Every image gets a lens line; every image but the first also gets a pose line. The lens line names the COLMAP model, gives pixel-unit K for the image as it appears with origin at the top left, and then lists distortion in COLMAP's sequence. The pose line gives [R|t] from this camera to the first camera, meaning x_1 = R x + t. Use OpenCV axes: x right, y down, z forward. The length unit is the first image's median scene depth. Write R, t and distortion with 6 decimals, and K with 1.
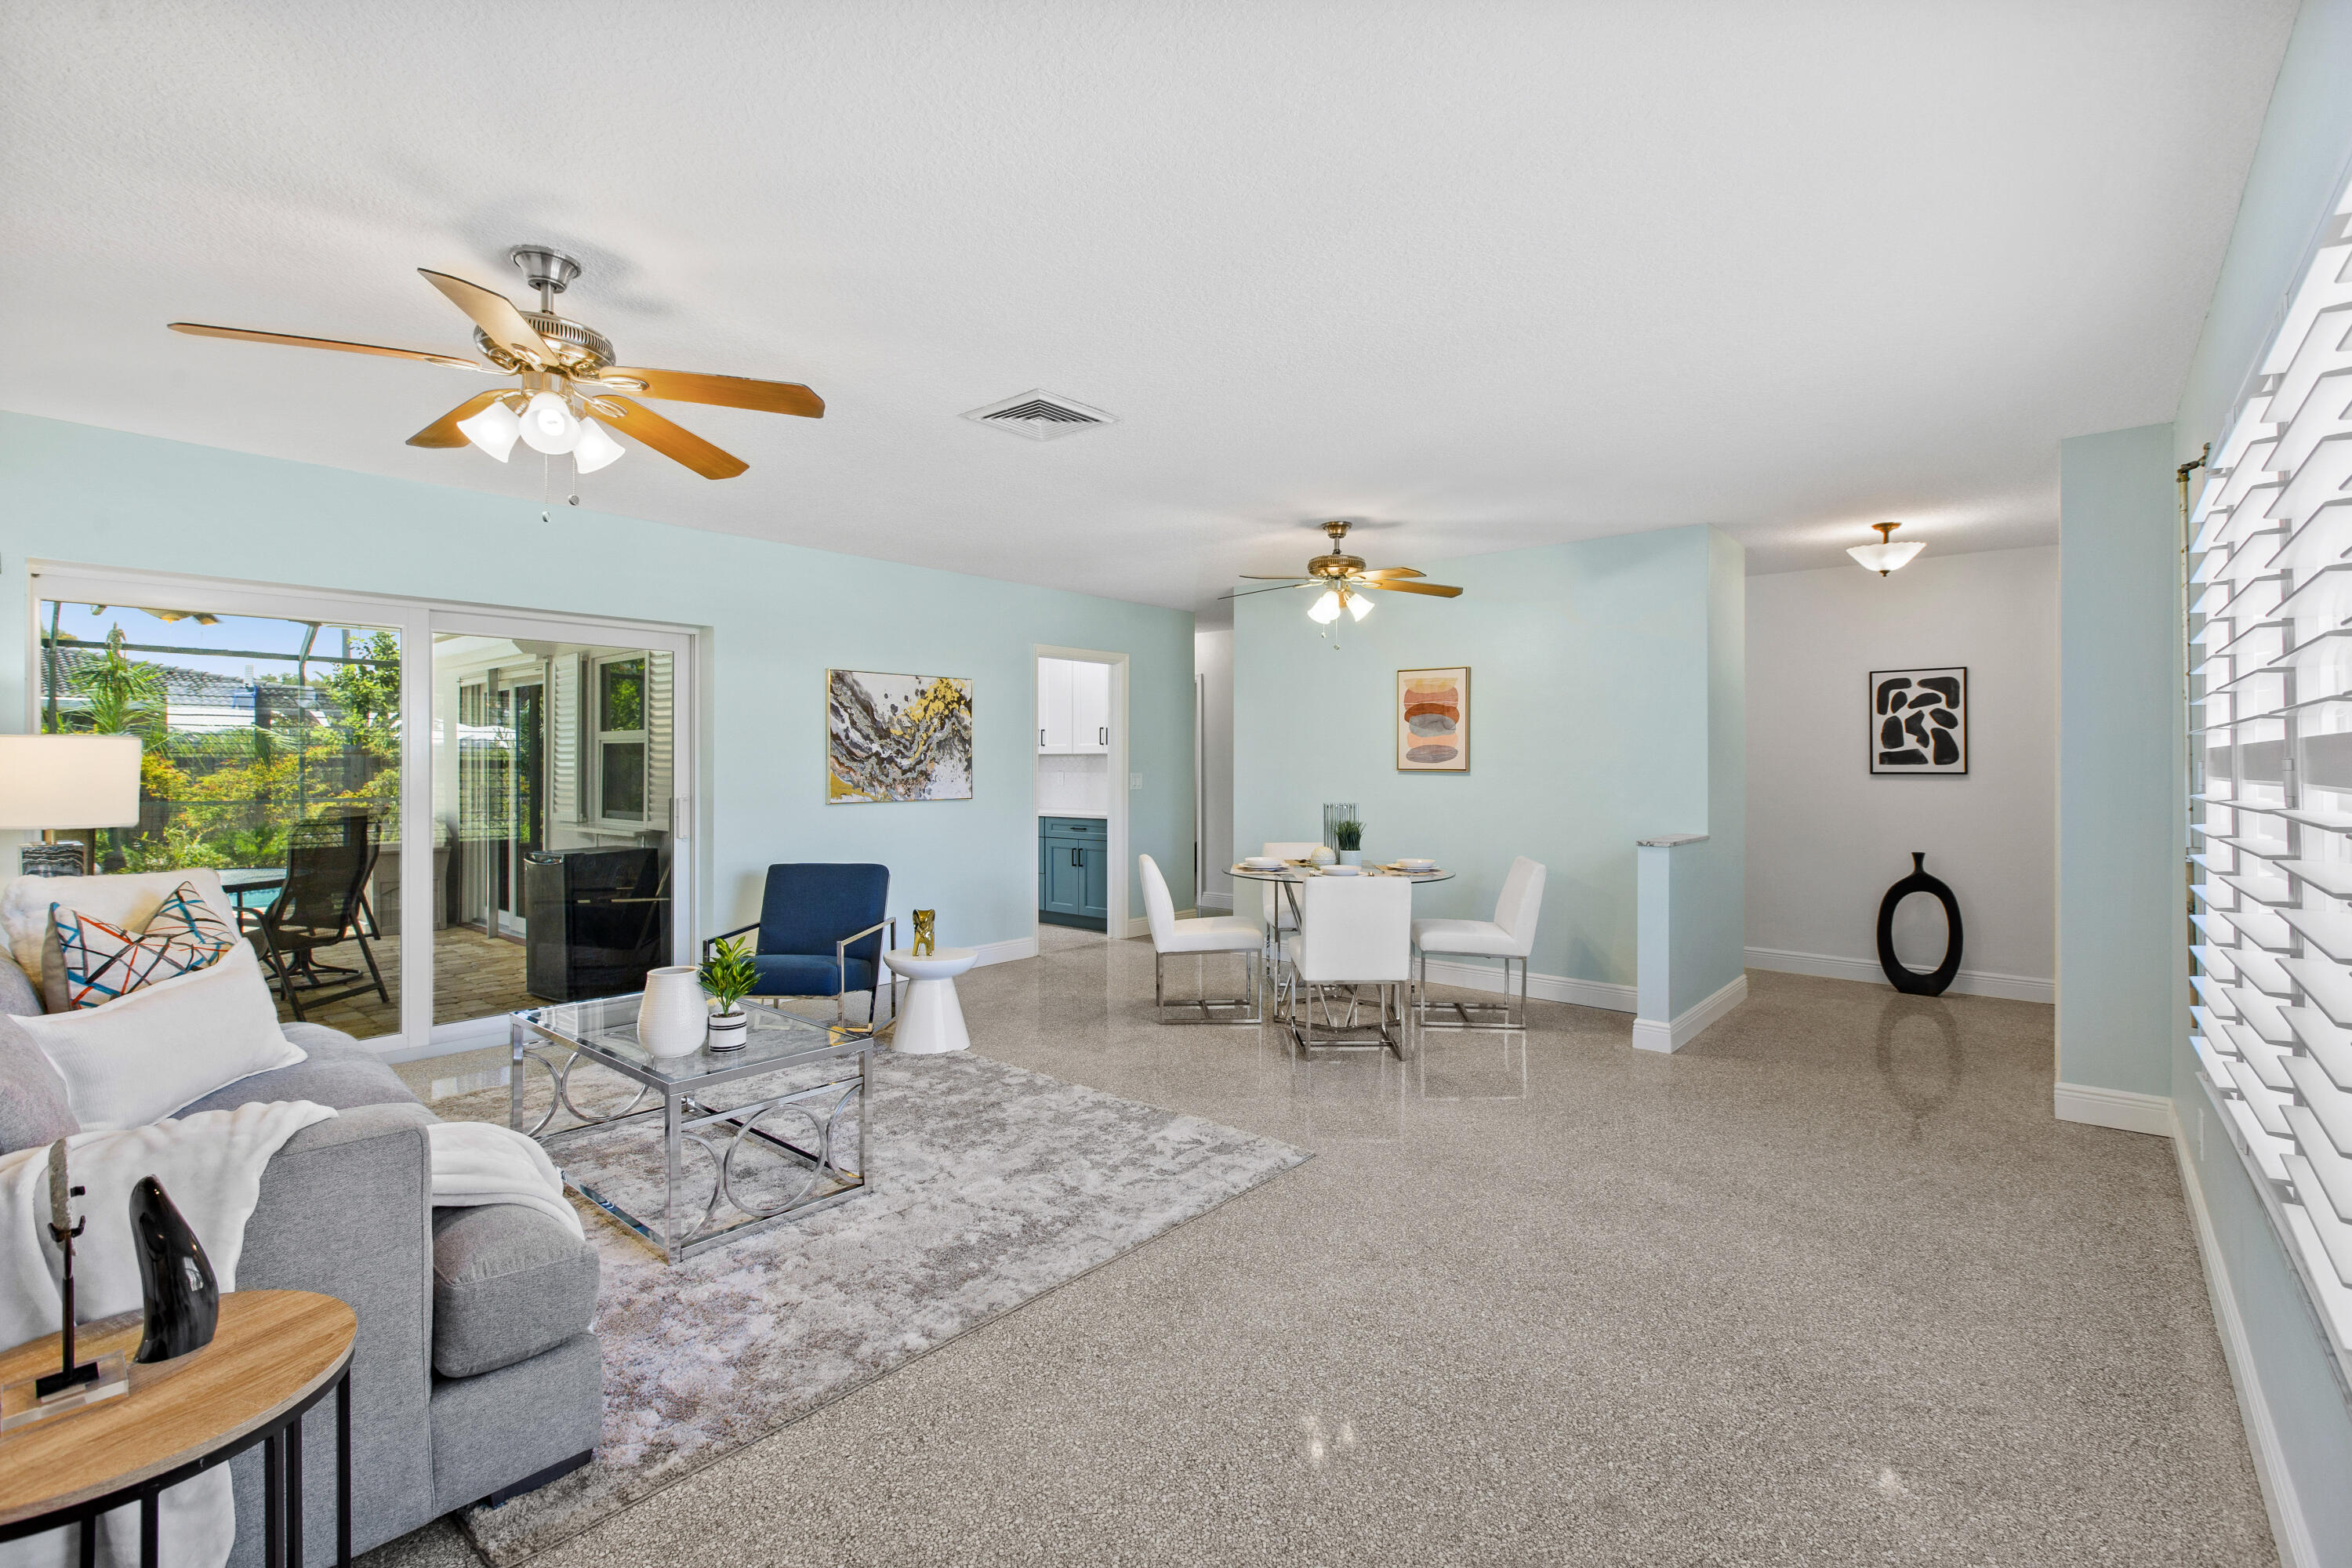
lens RADIAL K [[1065.0, 0, 1168.2], [0, 1065.0, 779.5], [0, 0, 1]] dist [0.000311, -0.000180]
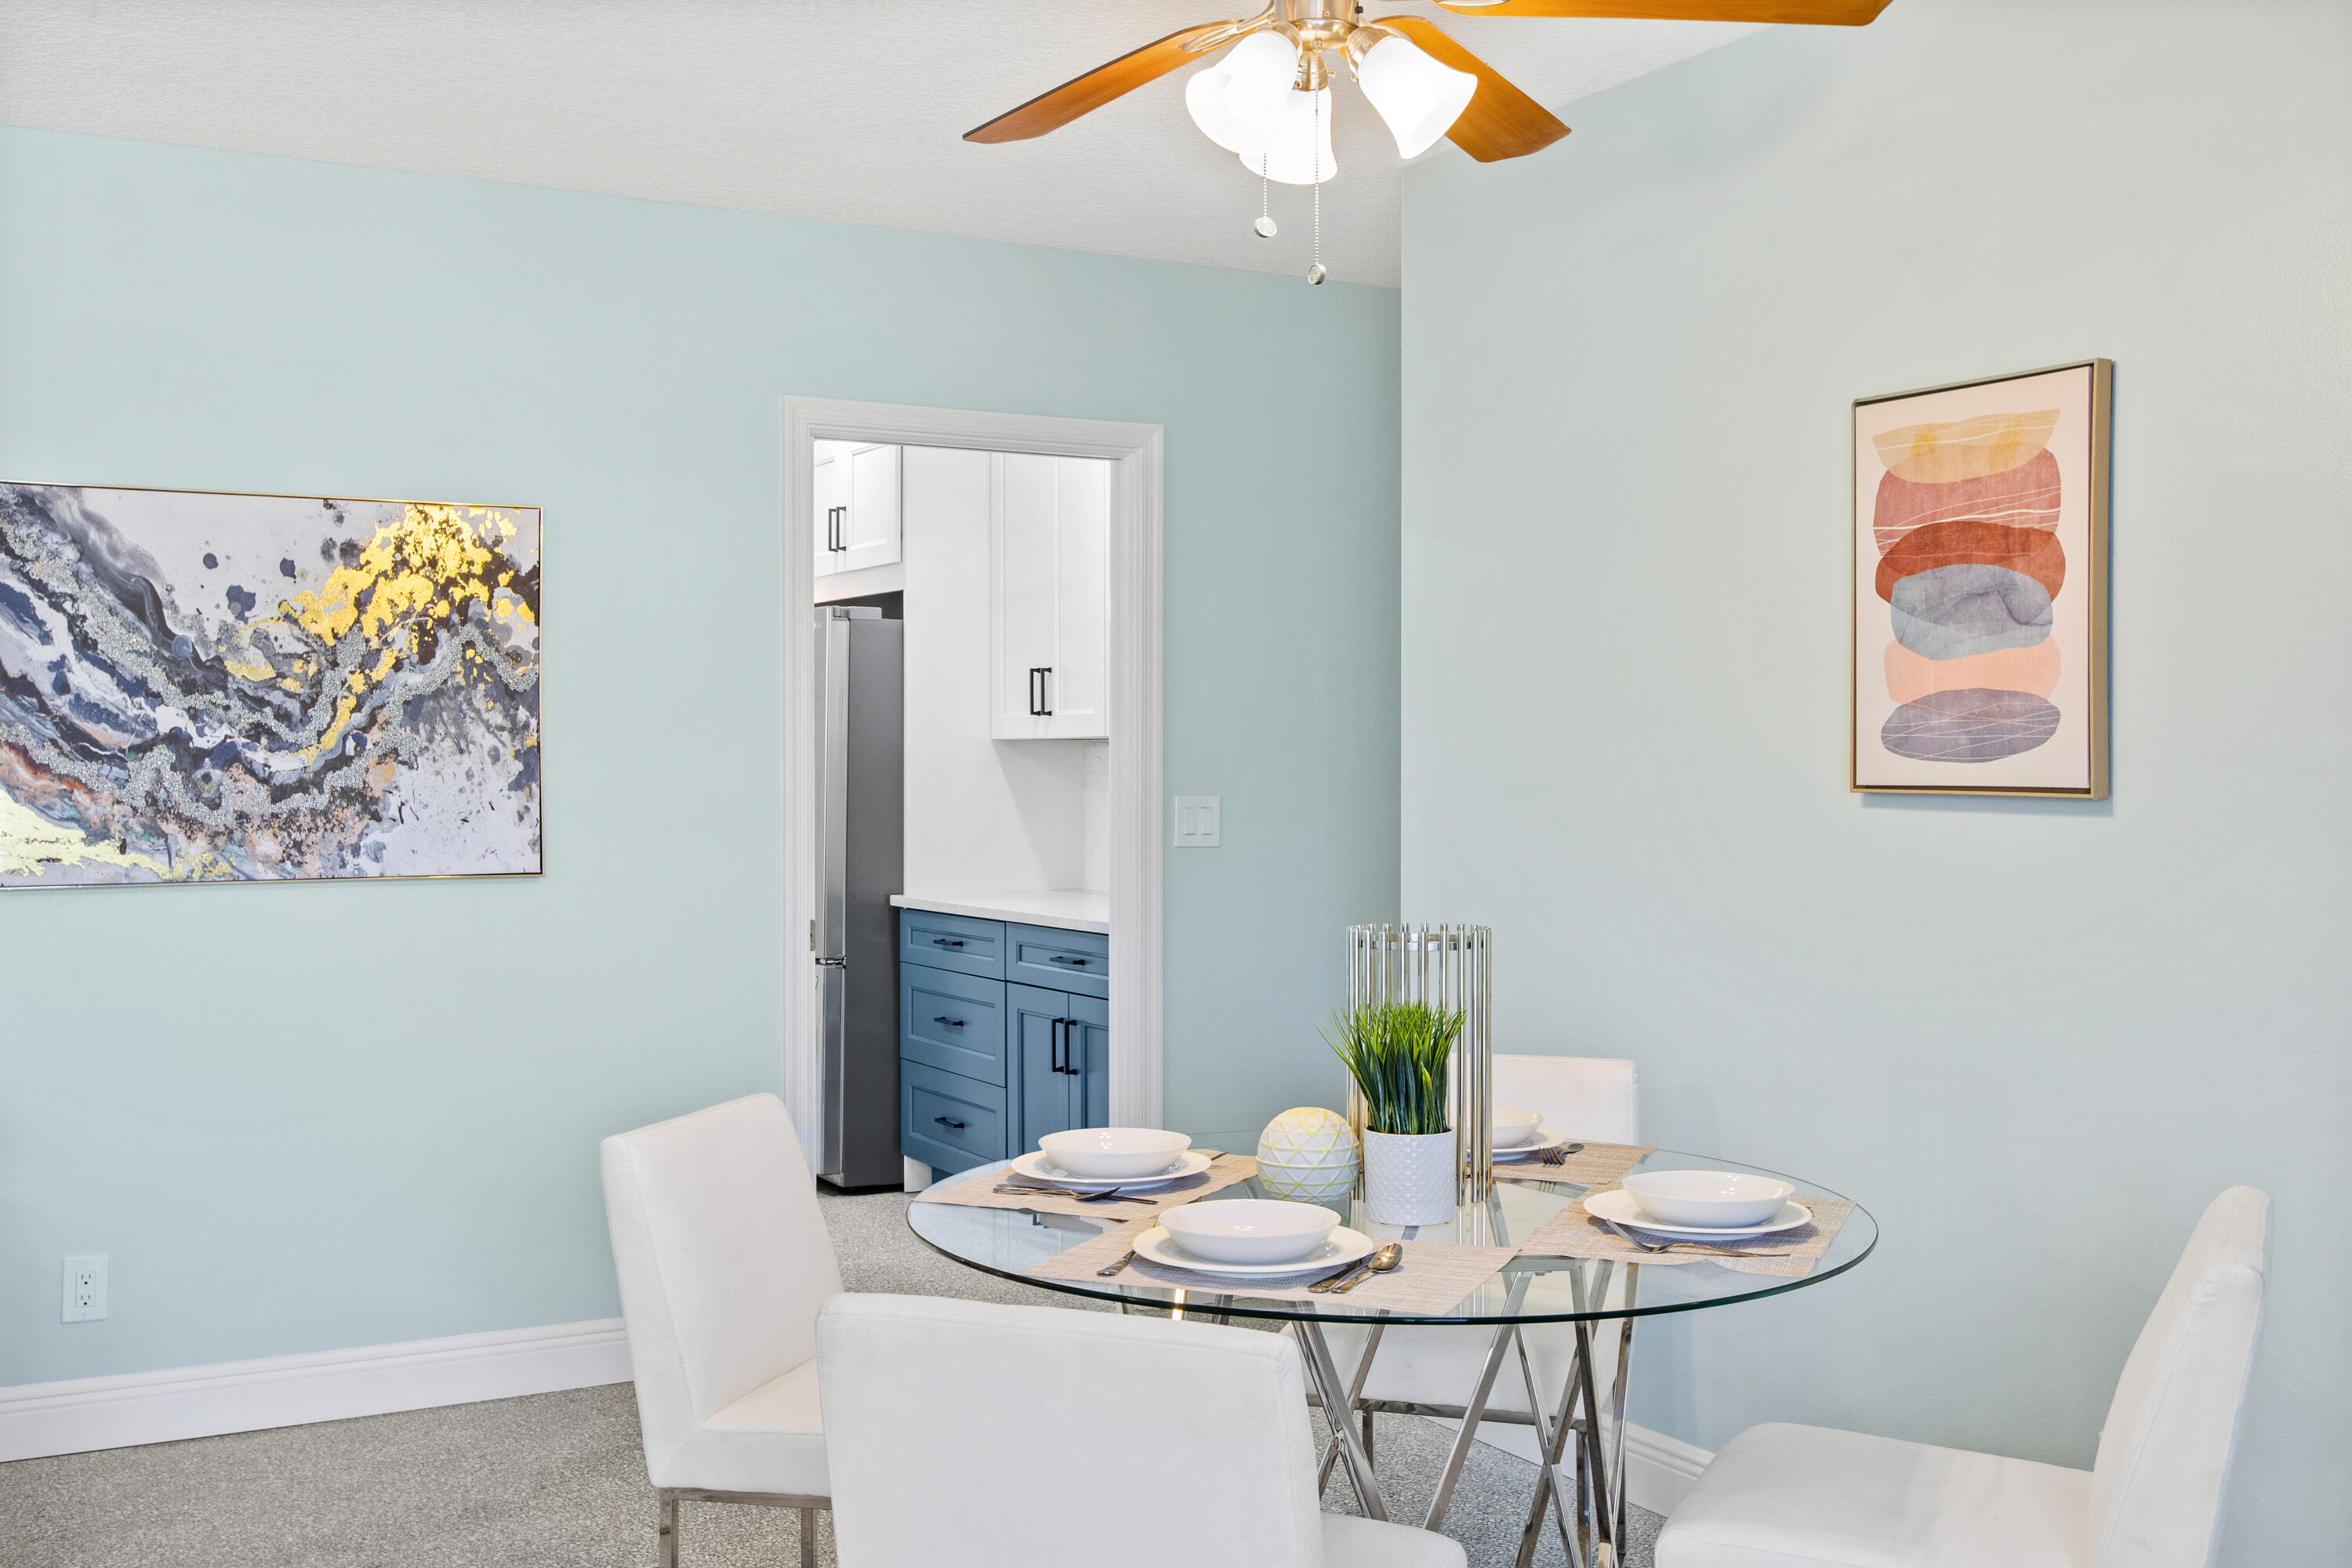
lens RADIAL K [[2324.0, 0, 1176.0], [0, 2324.0, 784.0], [0, 0, 1]] dist [-0.007954, 0.002768]
pose [[0.938250, 0.001554, -0.345953, 0.261506], [-0.003734, 0.999977, -0.005635, -0.006636], [0.345937, 0.006579, 0.938235, 0.429041]]
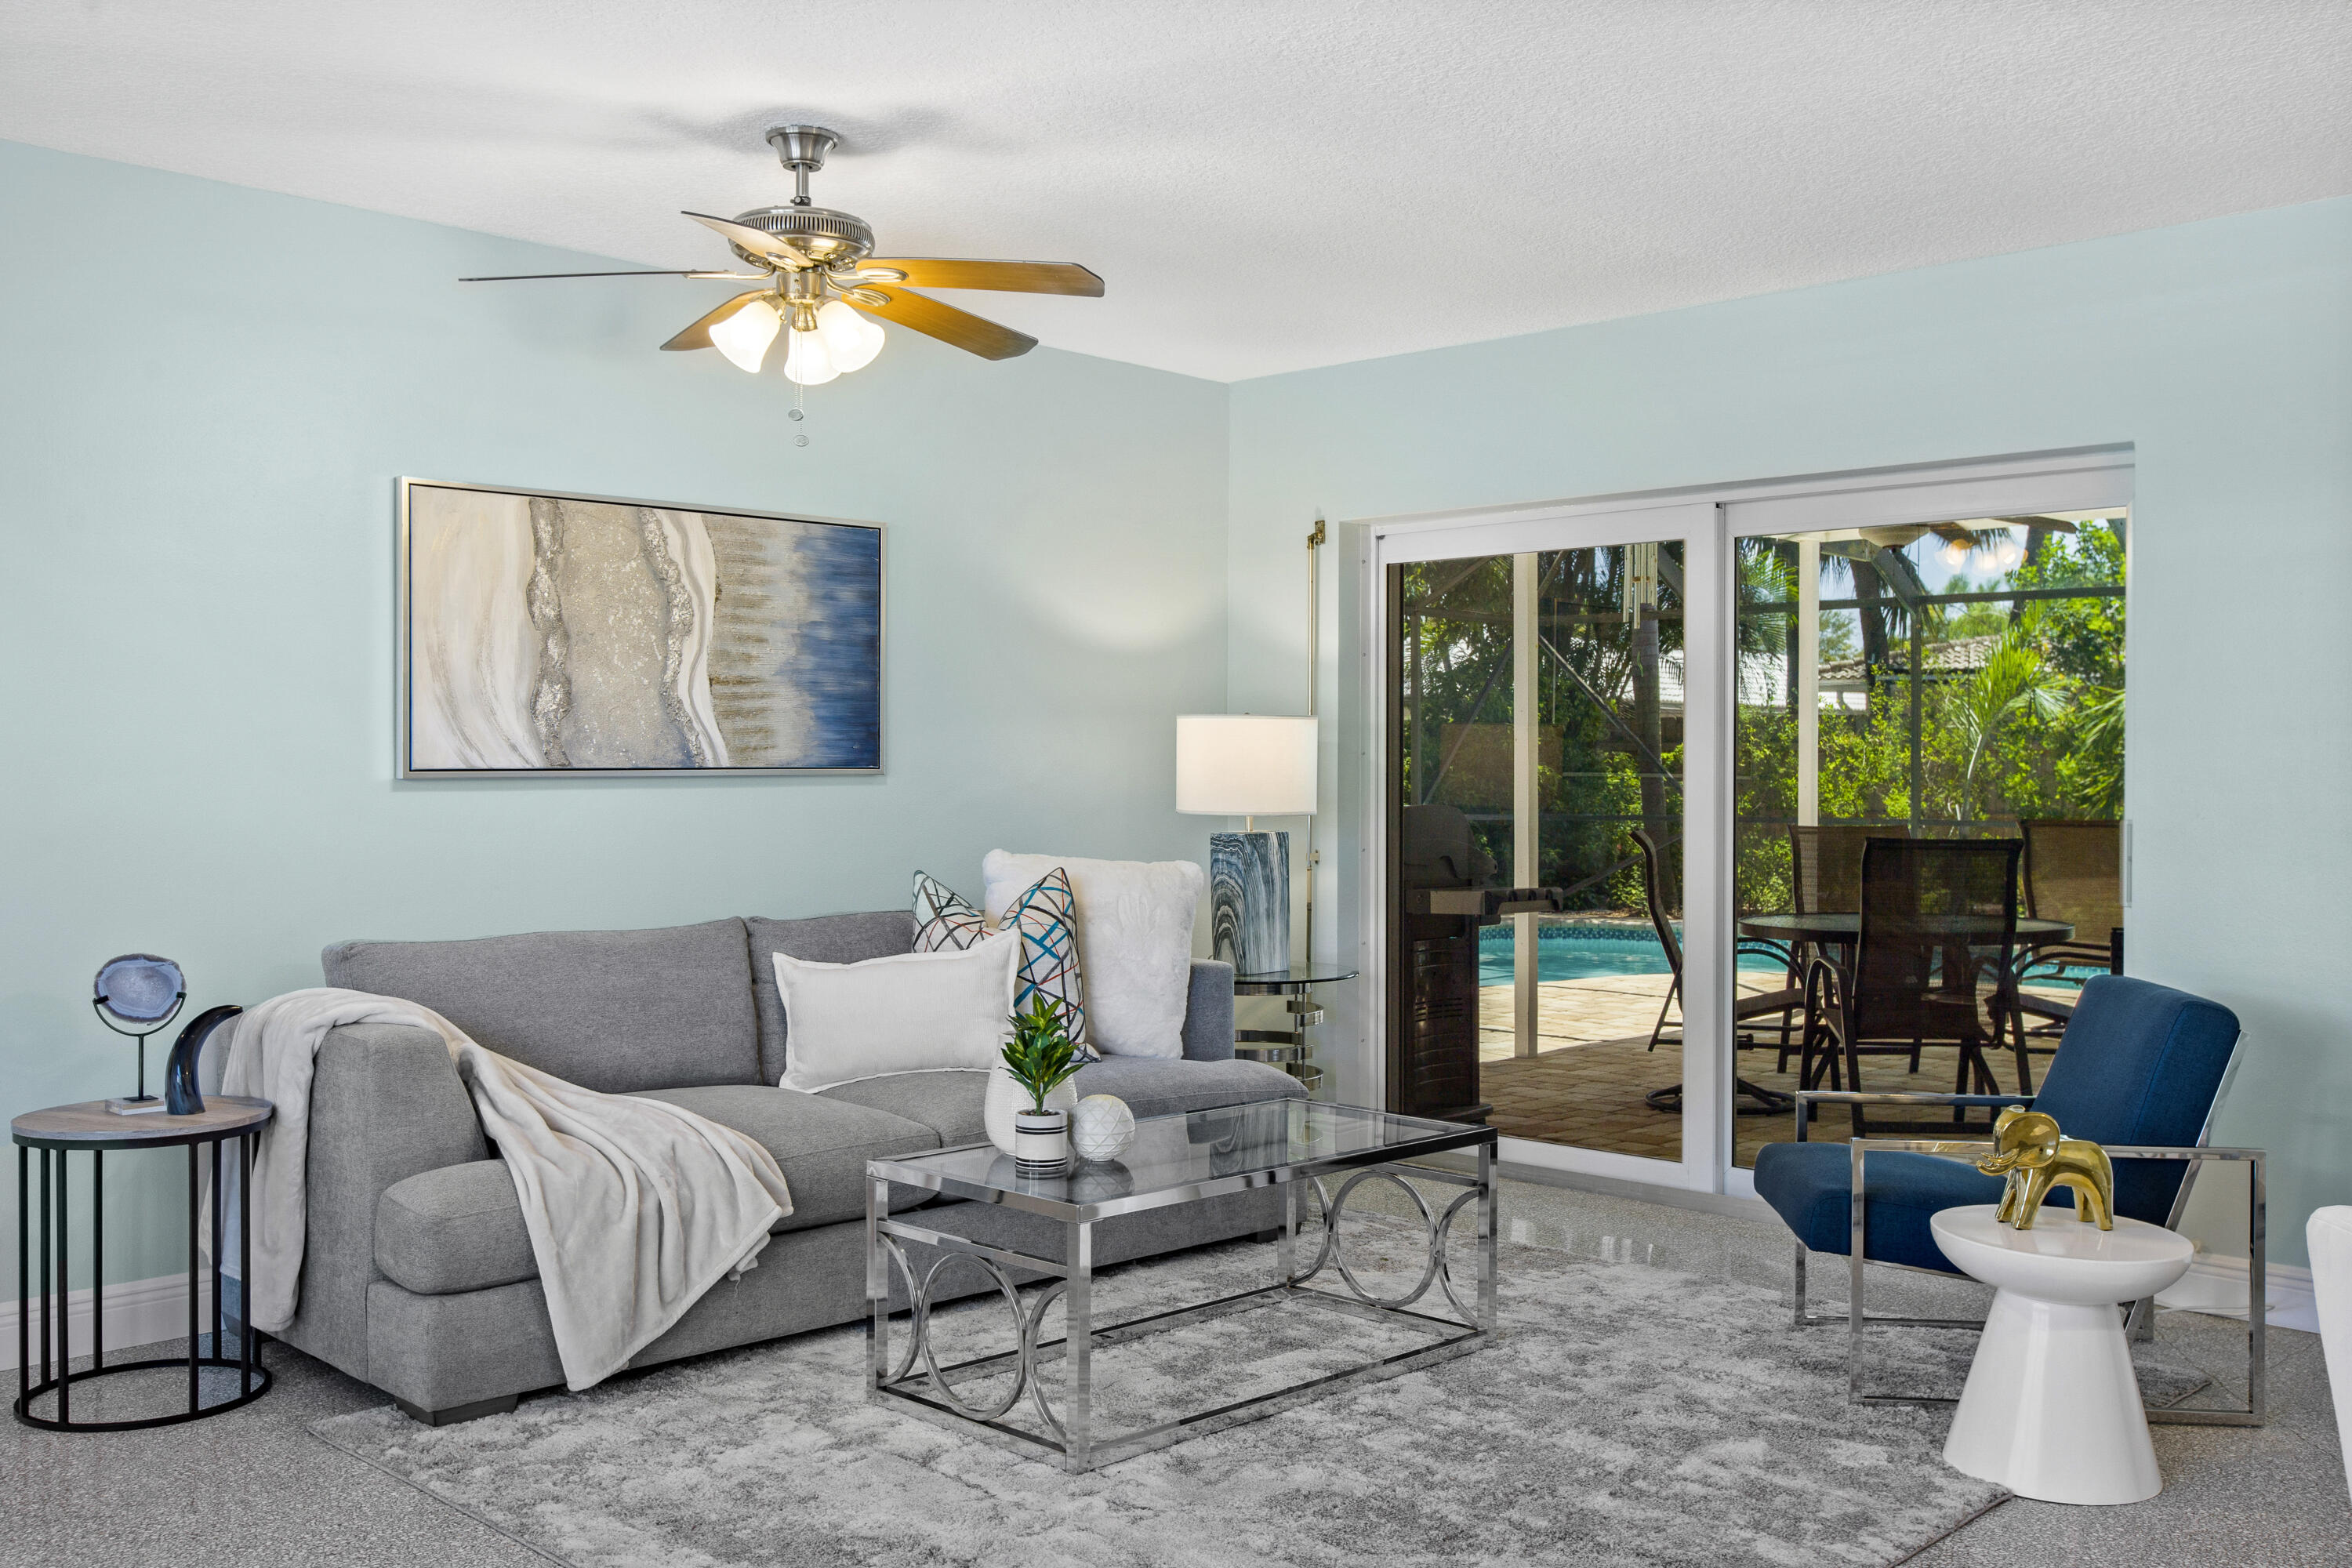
lens RADIAL K [[2115.0, 0, 1176.0], [0, 2115.0, 784.0], [0, 0, 1]] dist [0.010222, -0.056233]
pose [[-0.069374, 0.006201, -0.997571, 0.443807], [-0.021016, 0.999750, 0.007676, 0.002557], [0.997369, 0.021497, -0.069226, 0.581859]]
